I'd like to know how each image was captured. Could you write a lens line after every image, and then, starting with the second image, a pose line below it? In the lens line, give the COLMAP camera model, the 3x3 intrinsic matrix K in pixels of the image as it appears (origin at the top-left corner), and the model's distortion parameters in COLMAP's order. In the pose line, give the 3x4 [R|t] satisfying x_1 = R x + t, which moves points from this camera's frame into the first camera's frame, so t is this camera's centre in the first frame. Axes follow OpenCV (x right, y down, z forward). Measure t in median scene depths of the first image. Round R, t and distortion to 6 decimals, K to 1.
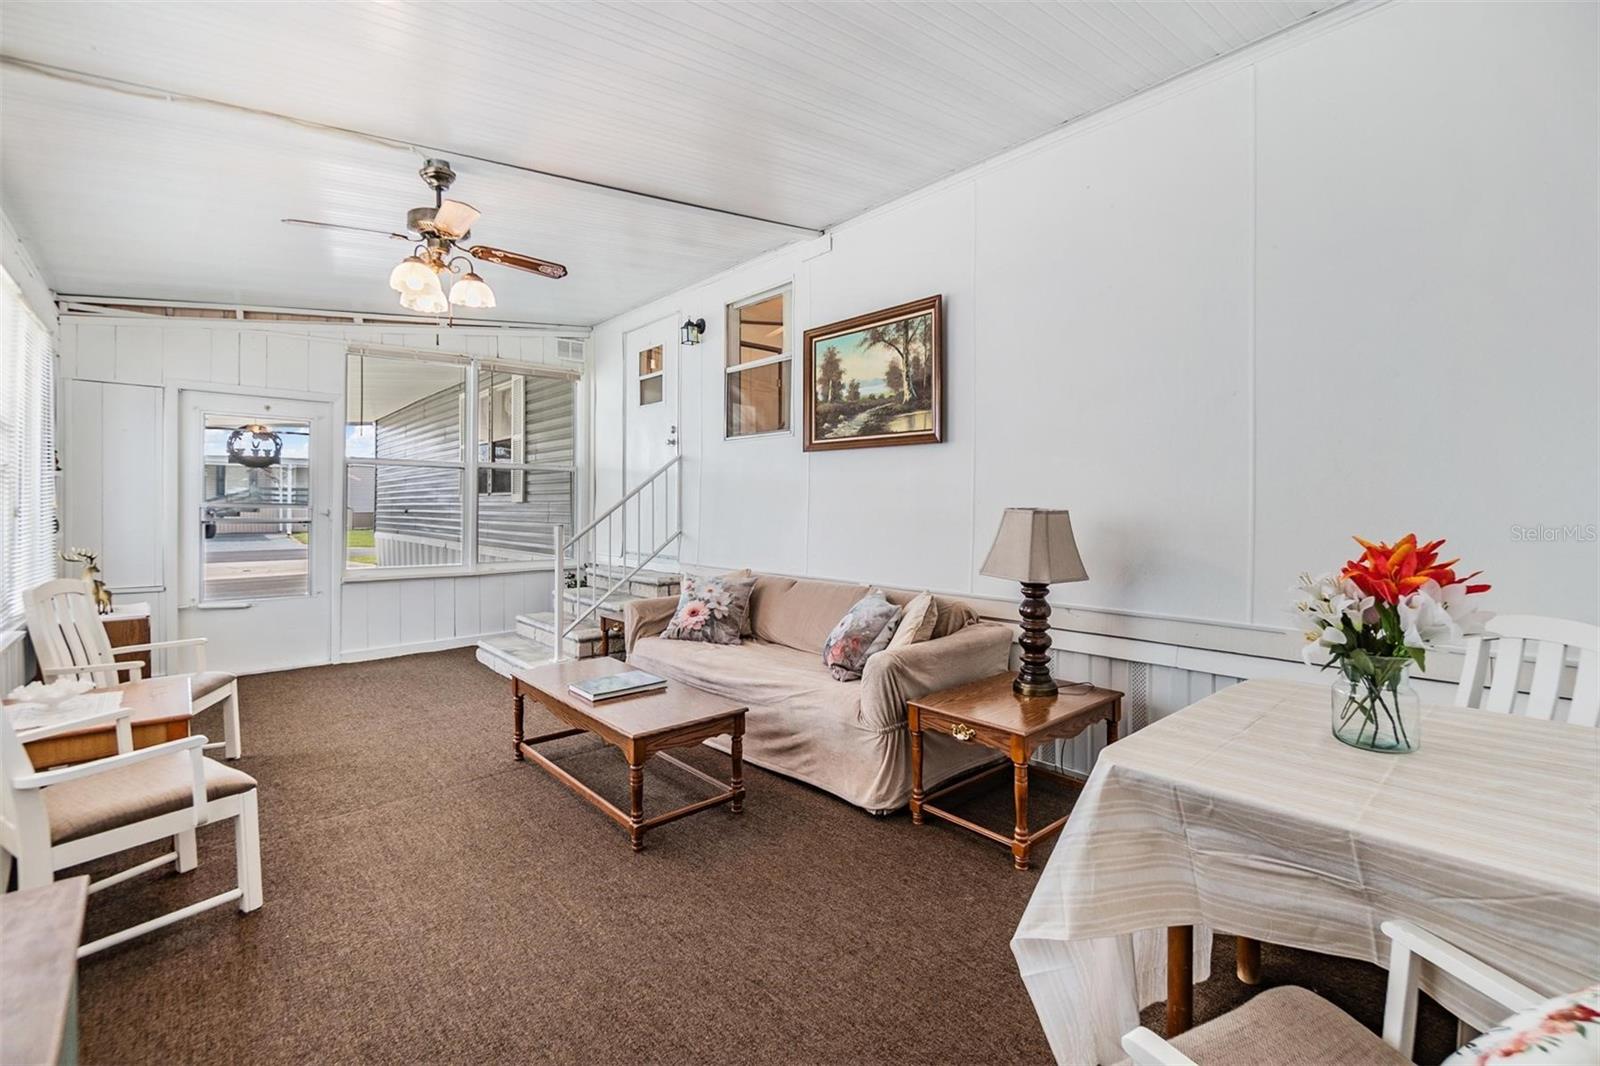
lens RADIAL K [[707.7, 0, 801.0], [0, 707.7, 521.1], [0, 0, 1]] dist [-0.001045, 0.000252]
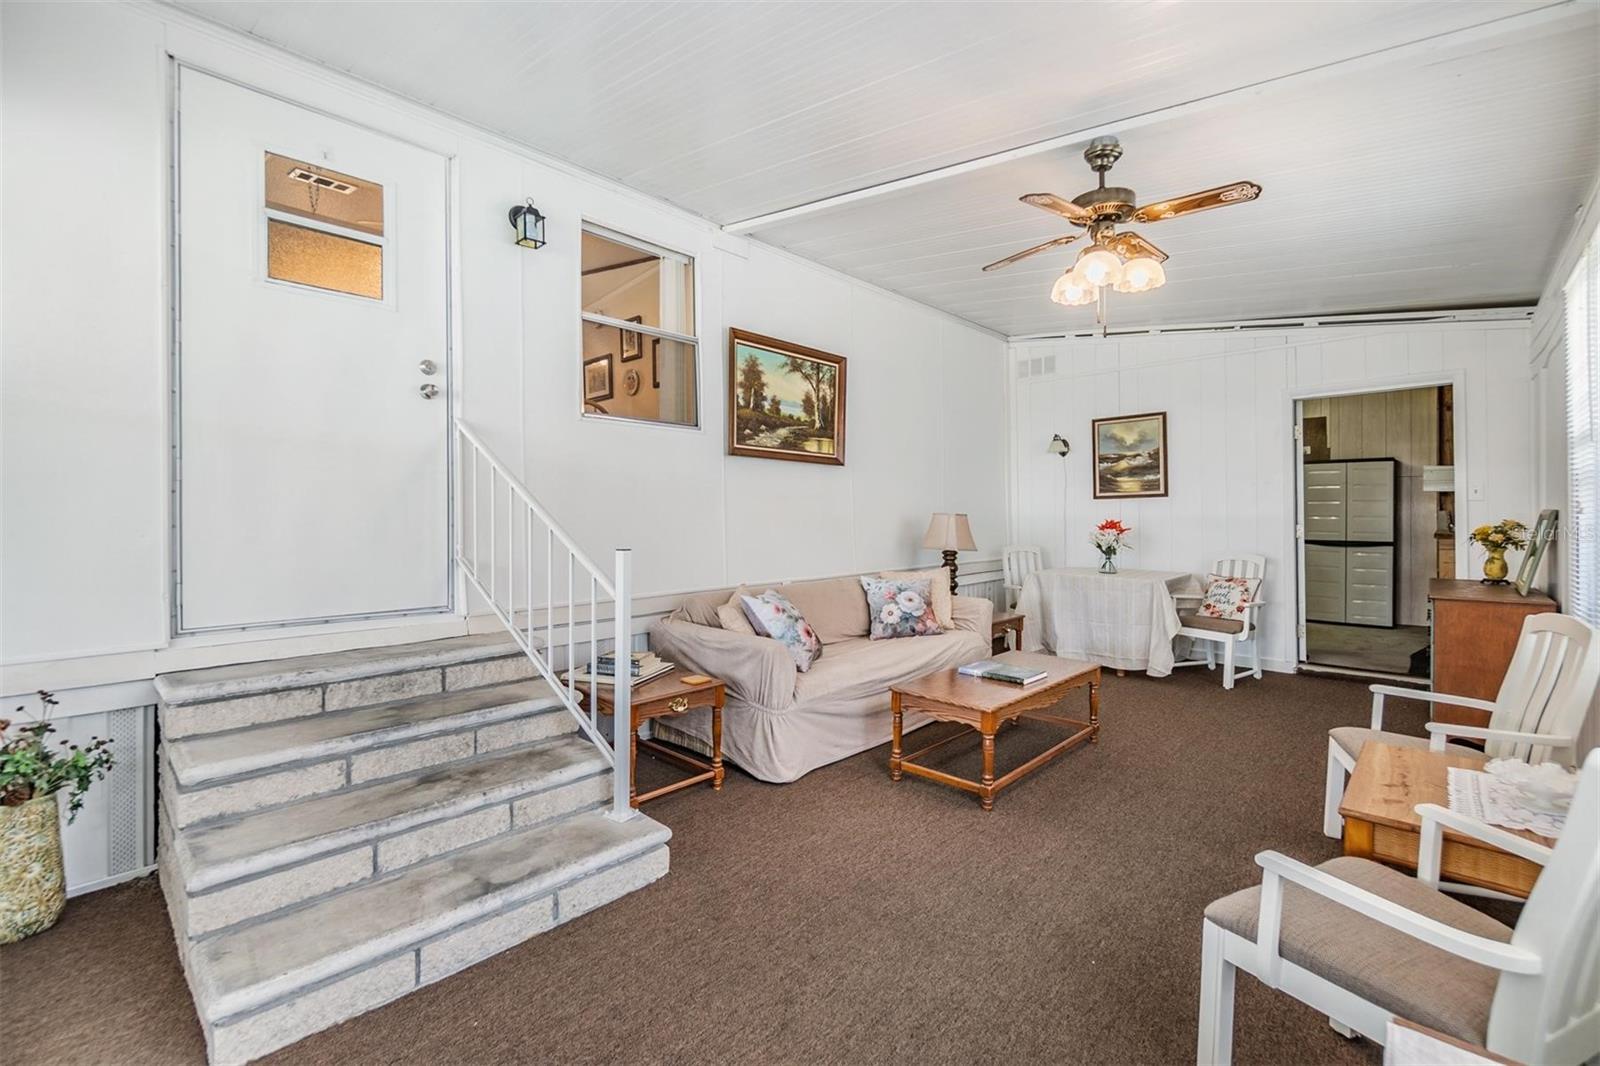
lens RADIAL K [[703.8, 0, 800.4], [0, 703.8, 511.1], [0, 0, 1]] dist [0.000272, -0.000137]
pose [[-0.086496, 0.002034, 0.996250, -1.014387], [0.017308, 0.999850, -0.000538, -0.022650], [-0.996102, 0.017196, -0.086518, 1.072694]]
